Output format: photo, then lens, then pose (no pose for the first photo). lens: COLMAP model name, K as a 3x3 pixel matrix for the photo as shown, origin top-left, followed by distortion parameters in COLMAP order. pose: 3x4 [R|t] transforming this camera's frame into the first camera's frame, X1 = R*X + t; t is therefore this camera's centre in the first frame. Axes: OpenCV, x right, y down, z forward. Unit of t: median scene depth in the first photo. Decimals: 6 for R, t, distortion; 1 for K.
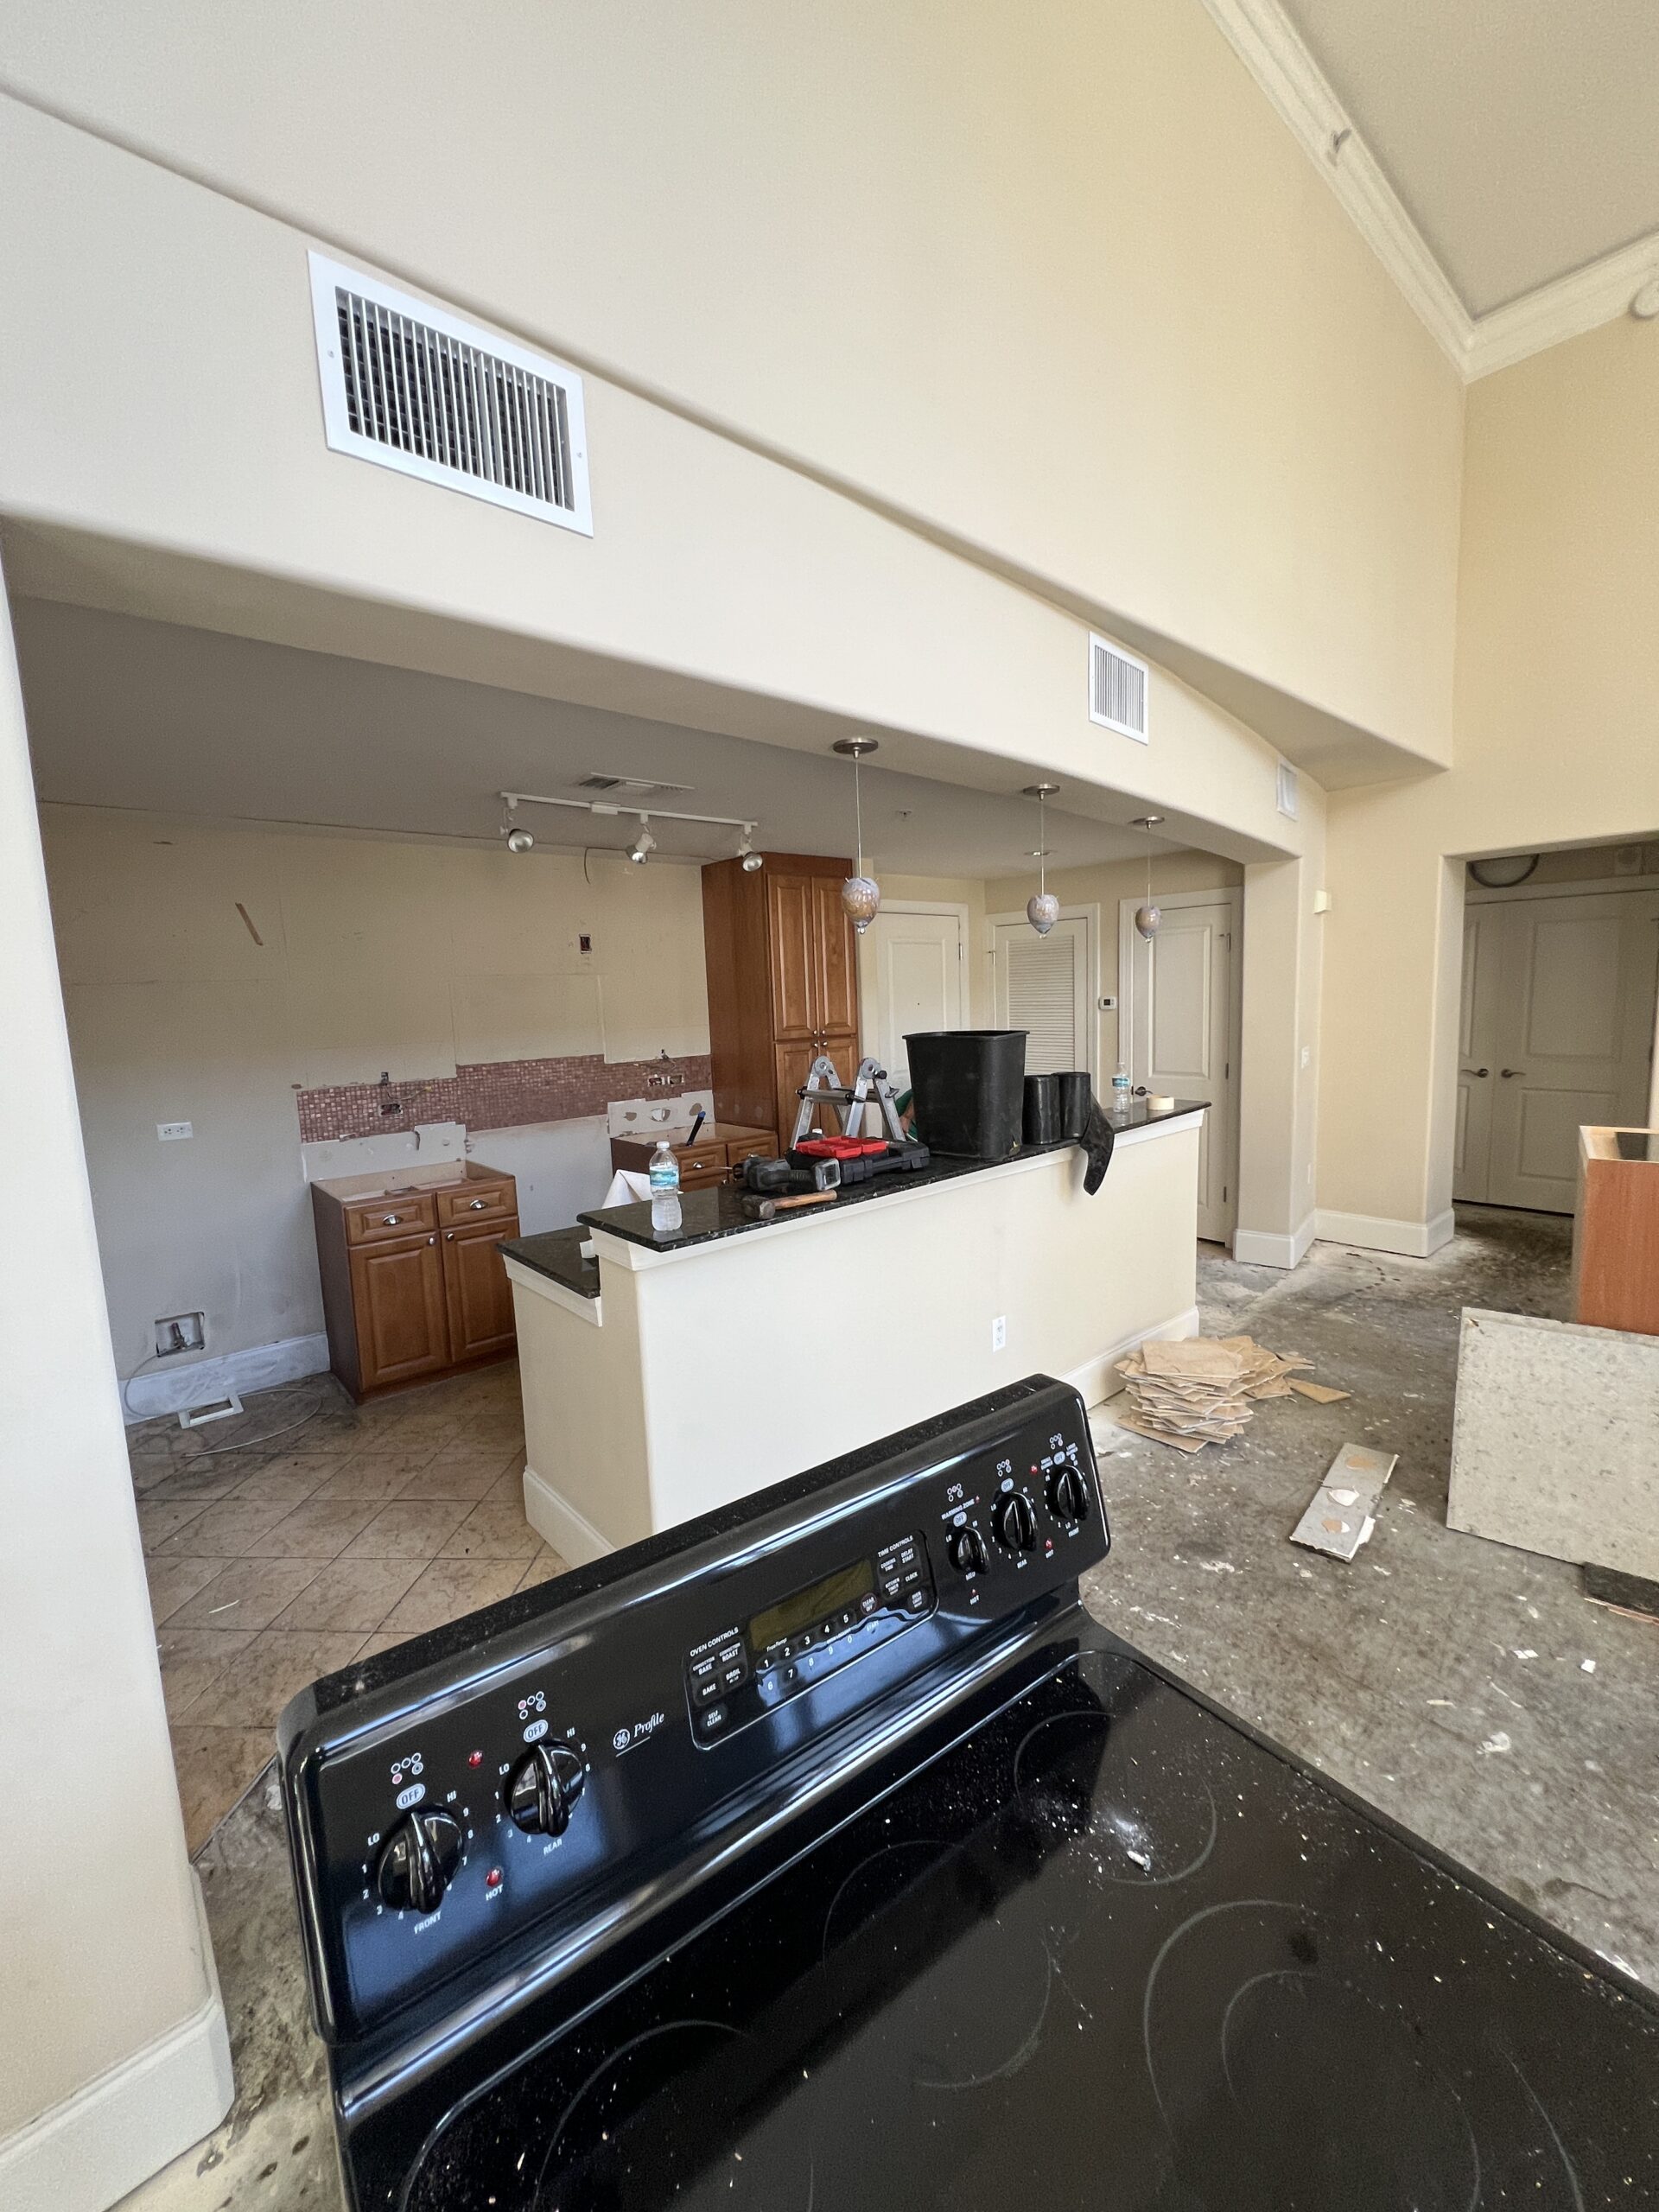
lens RADIAL K [[885.3, 0, 833.7], [0, 885.3, 1097.9], [0, 0, 1]] dist [0.000757, 0.000024]
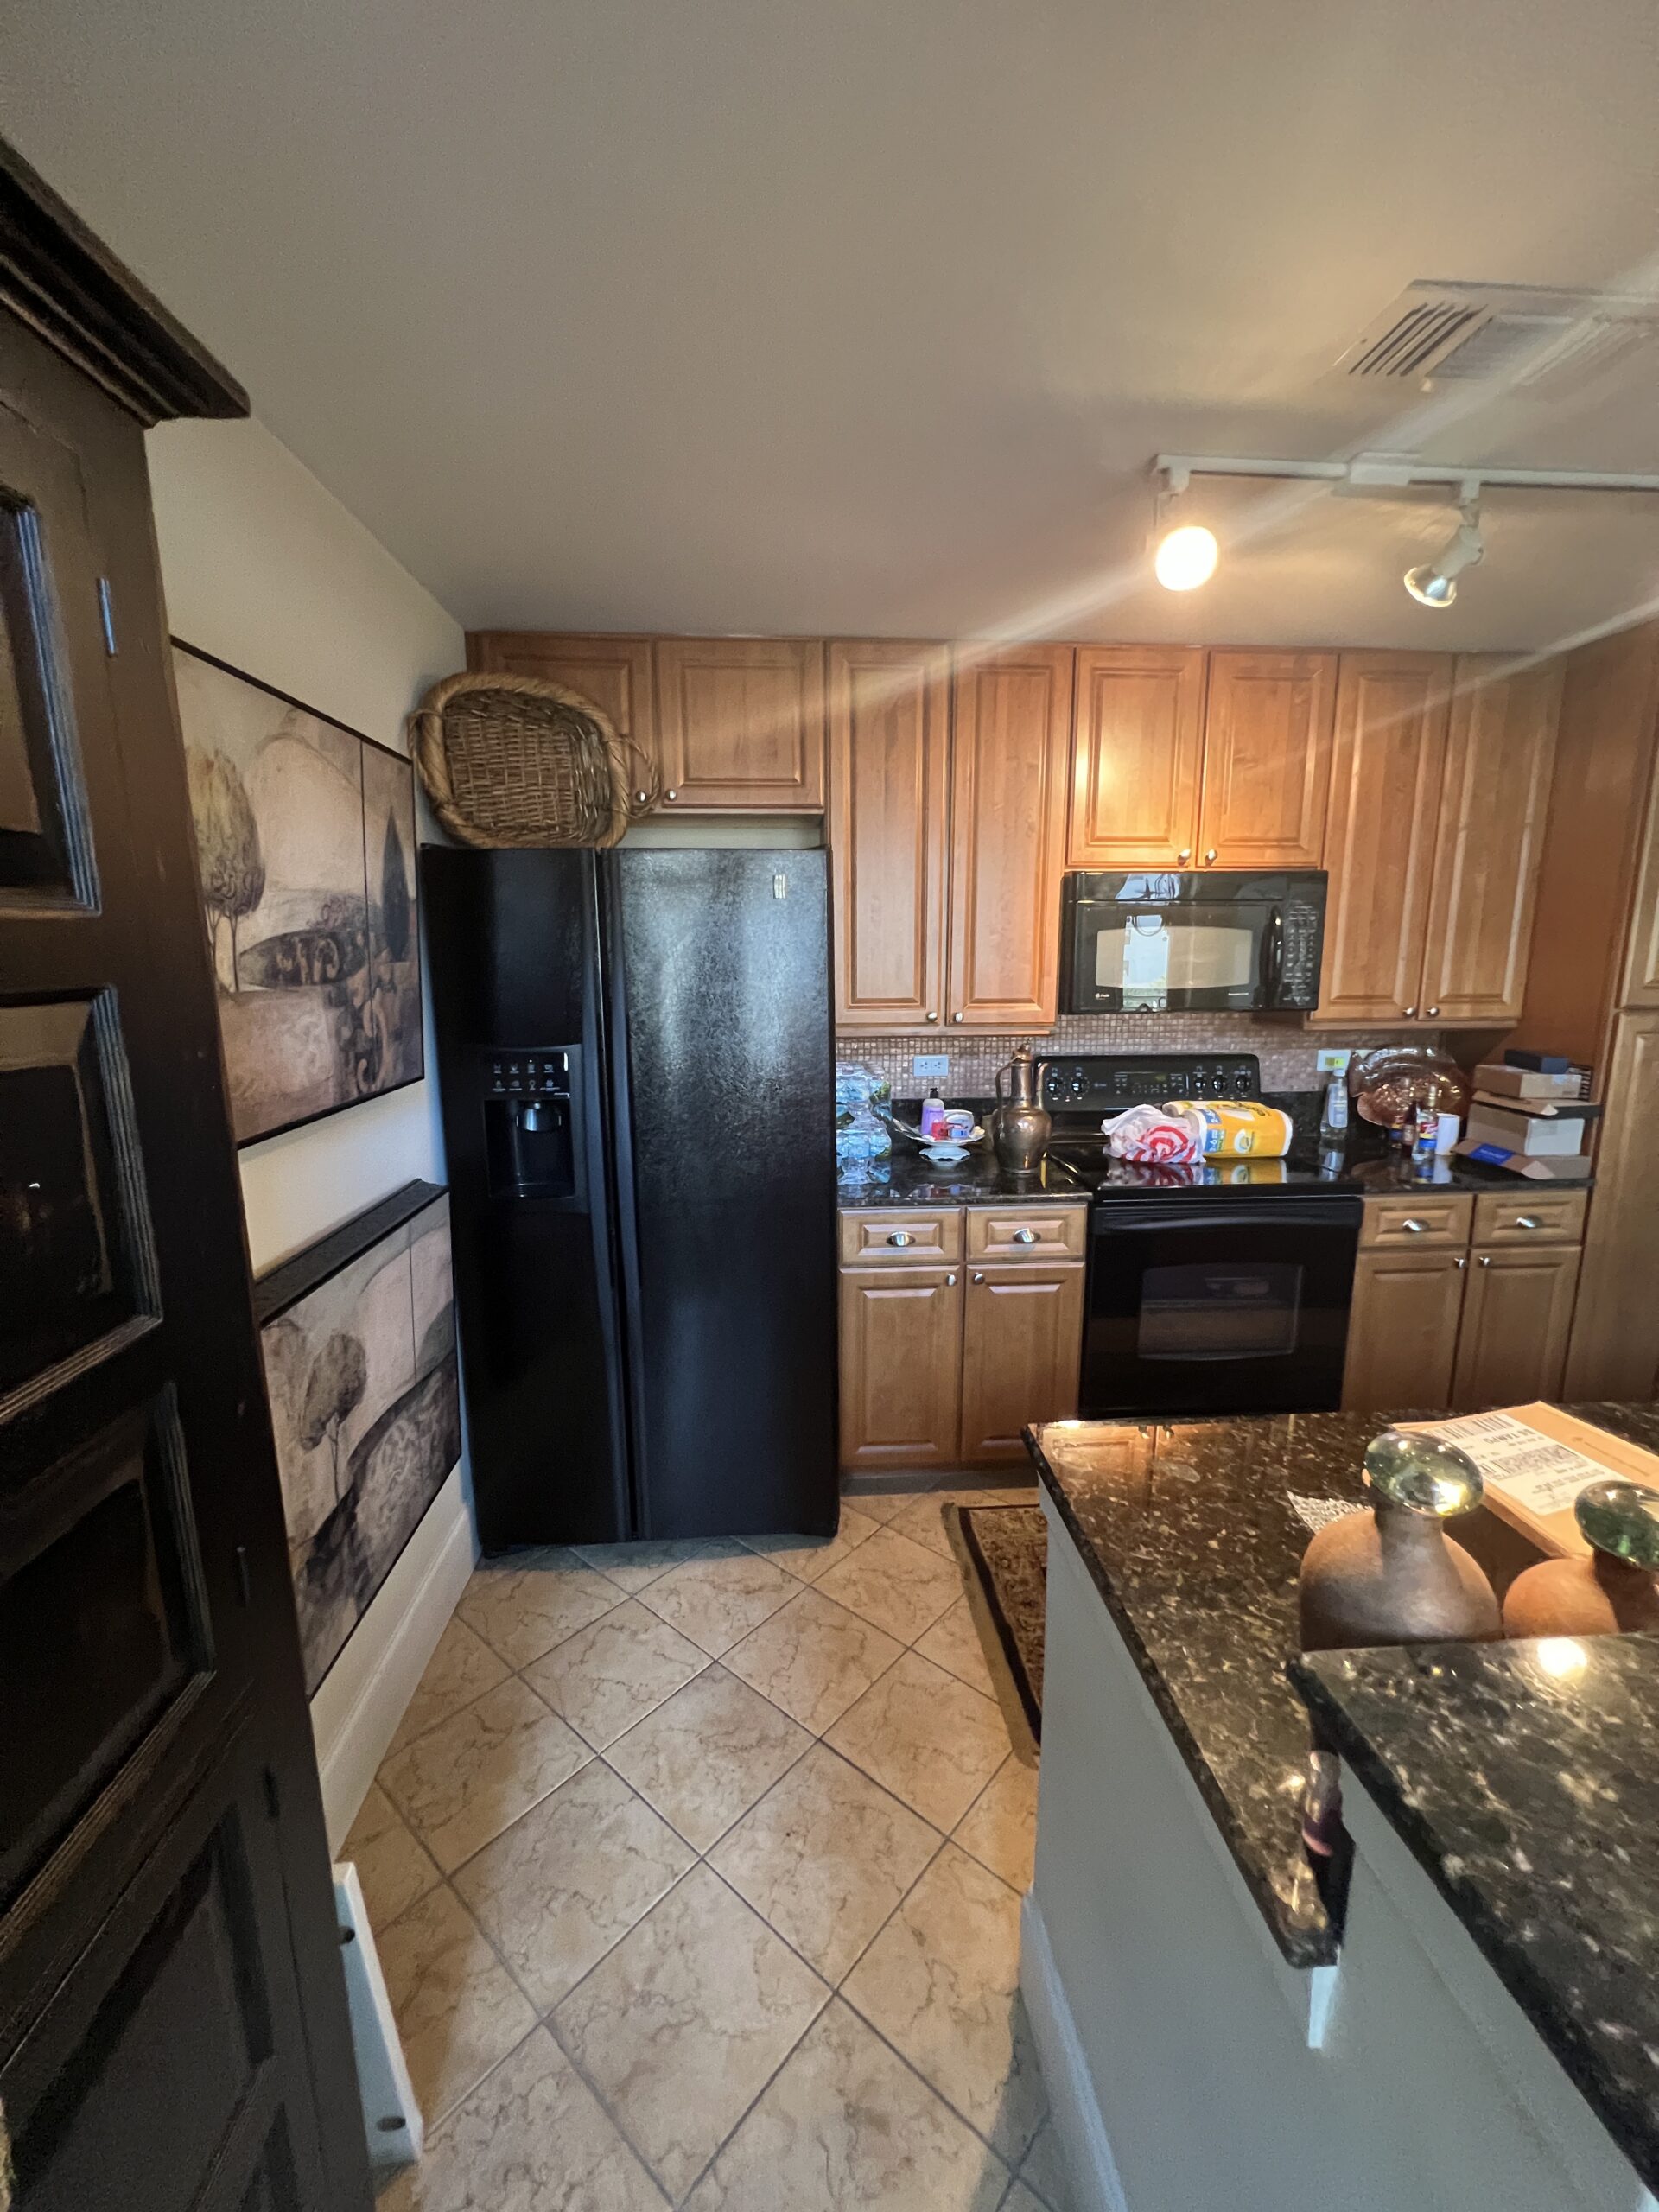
lens RADIAL K [[889.5, 0, 834.1], [0, 889.5, 1100.1], [0, 0, 1]] dist [0.010962, -0.000017]
pose [[0.798818, 0.133321, -0.586613, -0.159060], [-0.096484, 0.990903, 0.093819, -0.022770], [0.593785, -0.018346, 0.804415, 0.431301]]
